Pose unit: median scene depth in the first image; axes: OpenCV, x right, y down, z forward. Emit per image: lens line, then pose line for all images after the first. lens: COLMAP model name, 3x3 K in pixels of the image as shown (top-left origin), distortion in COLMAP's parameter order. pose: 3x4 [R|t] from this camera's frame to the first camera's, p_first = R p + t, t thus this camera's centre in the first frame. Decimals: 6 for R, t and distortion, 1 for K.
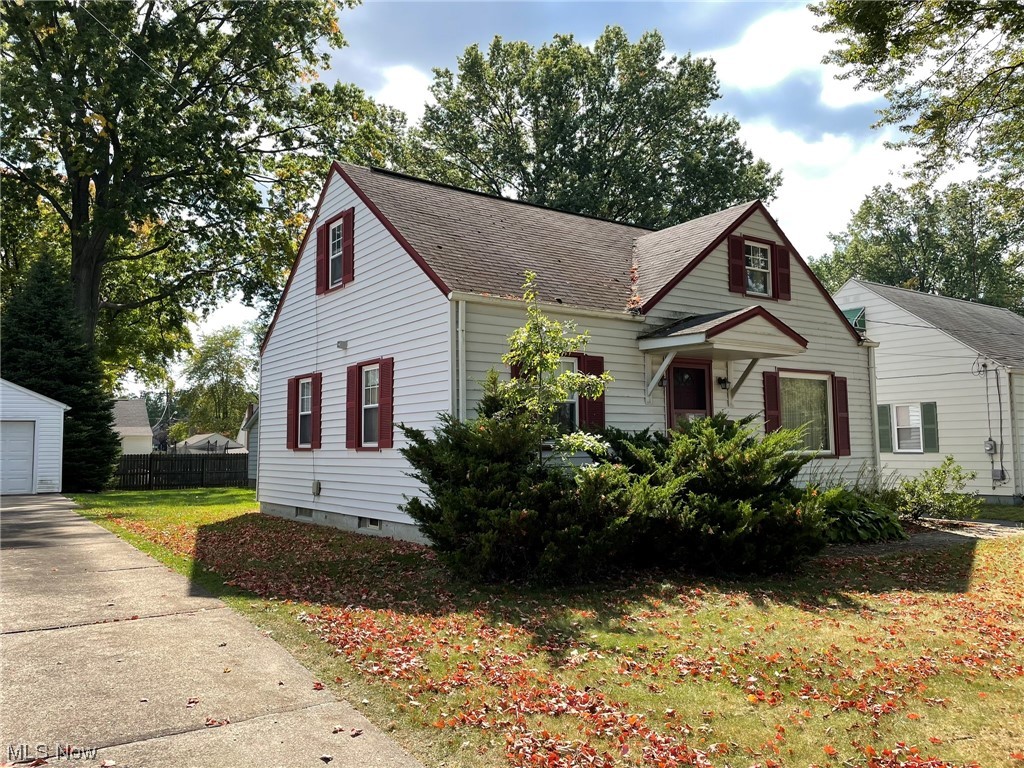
lens RADIAL K [[777.5, 0, 519.5], [0, 777.5, 381.7], [0, 0, 1]] dist [0.050844, -0.013634]
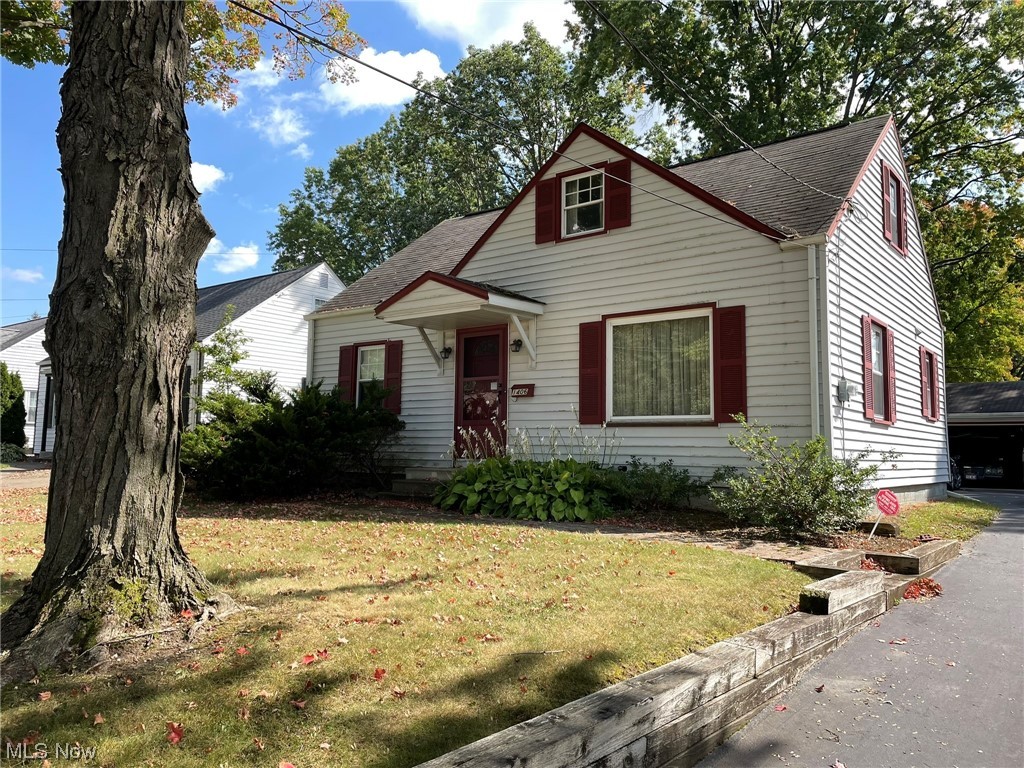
lens RADIAL K [[777.5, 0, 509.3], [0, 777.5, 380.1], [0, 0, 1]] dist [0.050844, -0.013634]
pose [[0.293807, -0.079225, -0.952576, 0.770017], [0.061161, 0.996075, -0.063979, 0.068647], [0.953906, -0.039463, 0.297499, 0.478451]]
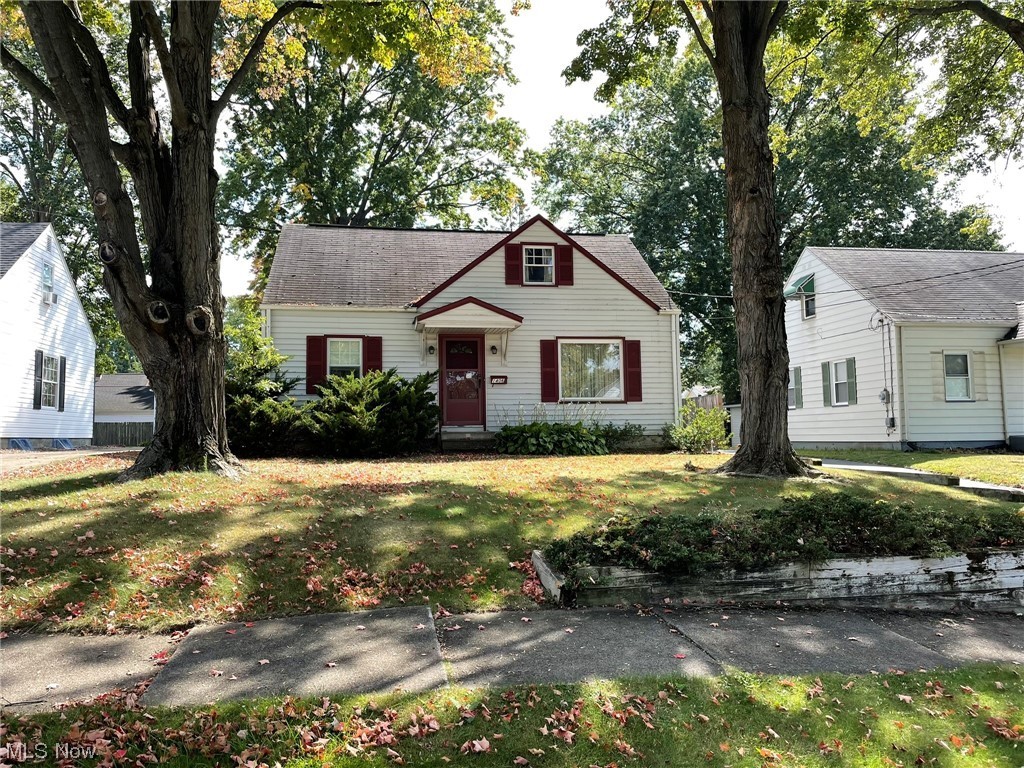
lens RADIAL K [[777.5, 0, 512.0], [0, 777.5, 382.5], [0, 0, 1]] dist [0.050844, -0.013634]
pose [[0.899836, -0.035258, -0.434800, 0.607970], [0.041613, 0.999121, 0.005101, 0.037190], [0.434238, -0.022684, 0.900512, -0.175447]]
